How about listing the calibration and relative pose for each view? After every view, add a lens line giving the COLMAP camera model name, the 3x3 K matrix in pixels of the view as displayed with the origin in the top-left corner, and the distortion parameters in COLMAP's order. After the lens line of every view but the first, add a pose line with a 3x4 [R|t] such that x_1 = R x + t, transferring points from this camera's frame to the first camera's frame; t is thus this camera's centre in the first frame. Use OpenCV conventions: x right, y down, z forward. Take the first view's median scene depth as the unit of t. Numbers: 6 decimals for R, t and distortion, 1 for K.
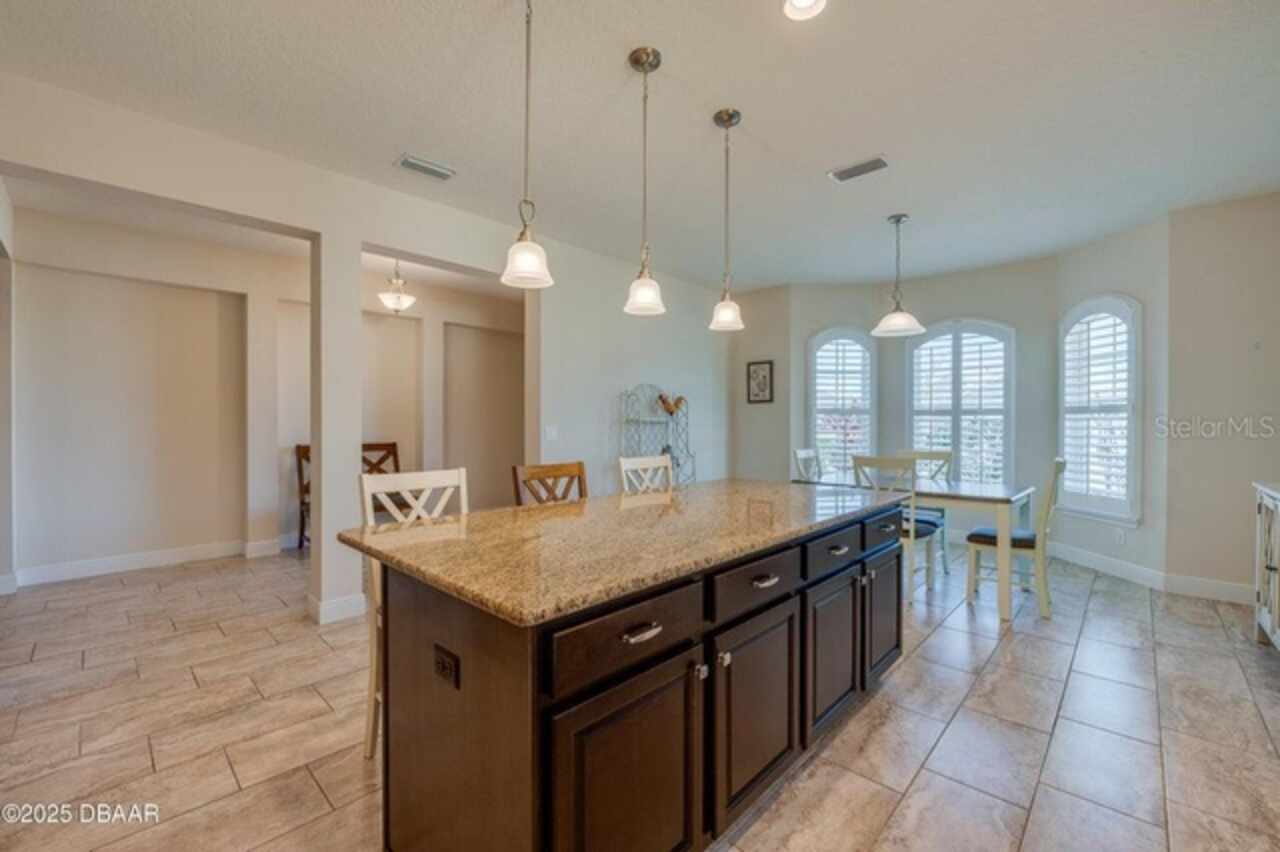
lens RADIAL K [[531.3, 0, 640.0], [0, 531.3, 426.0], [0, 0, 1]] dist [-0.001532, -0.000147]
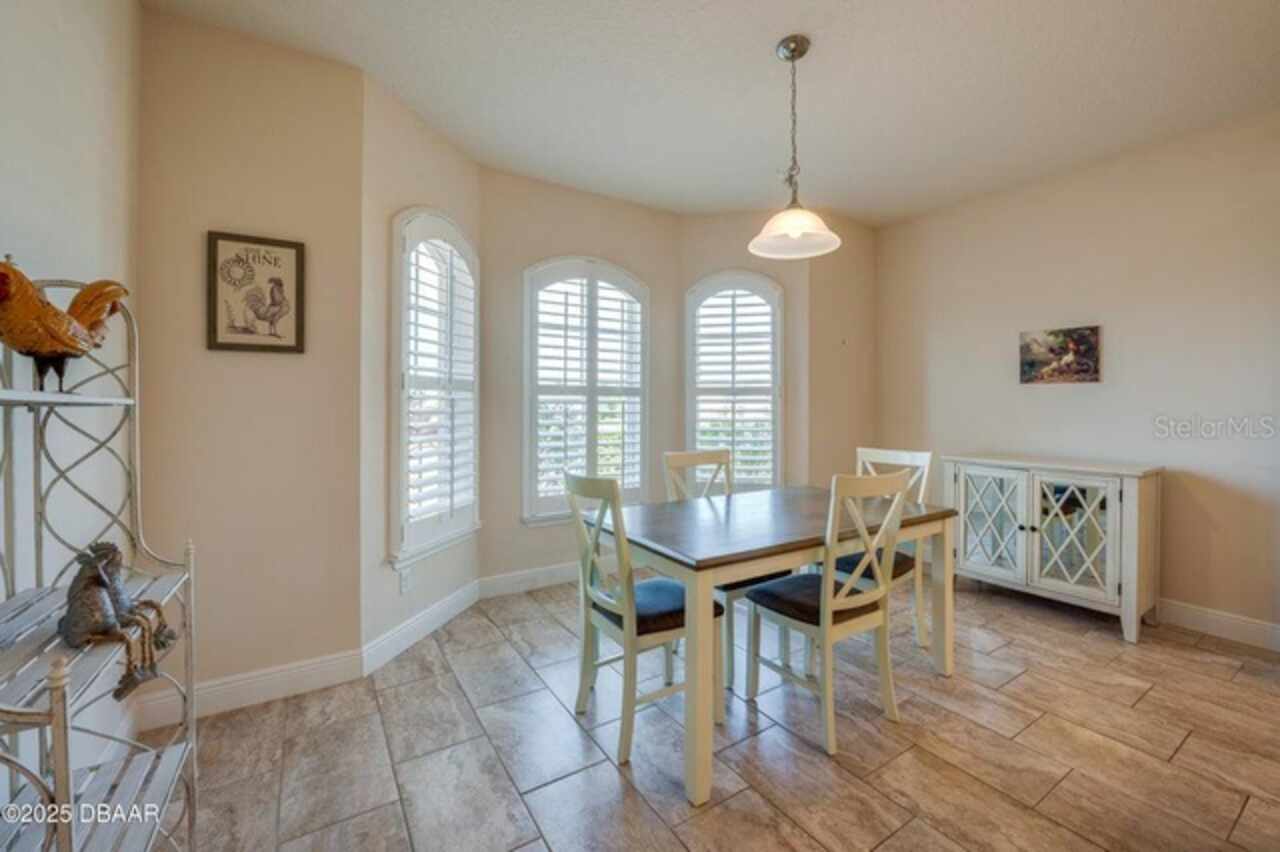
lens RADIAL K [[520.2, 0, 645.4], [0, 520.2, 405.3], [0, 0, 1]] dist [-0.014439, 0.000035]
pose [[0.219955, -0.007498, 0.975481, -0.065306], [0.004531, 0.999968, 0.006665, -0.010806], [-0.975499, 0.002954, 0.219982, 0.785852]]
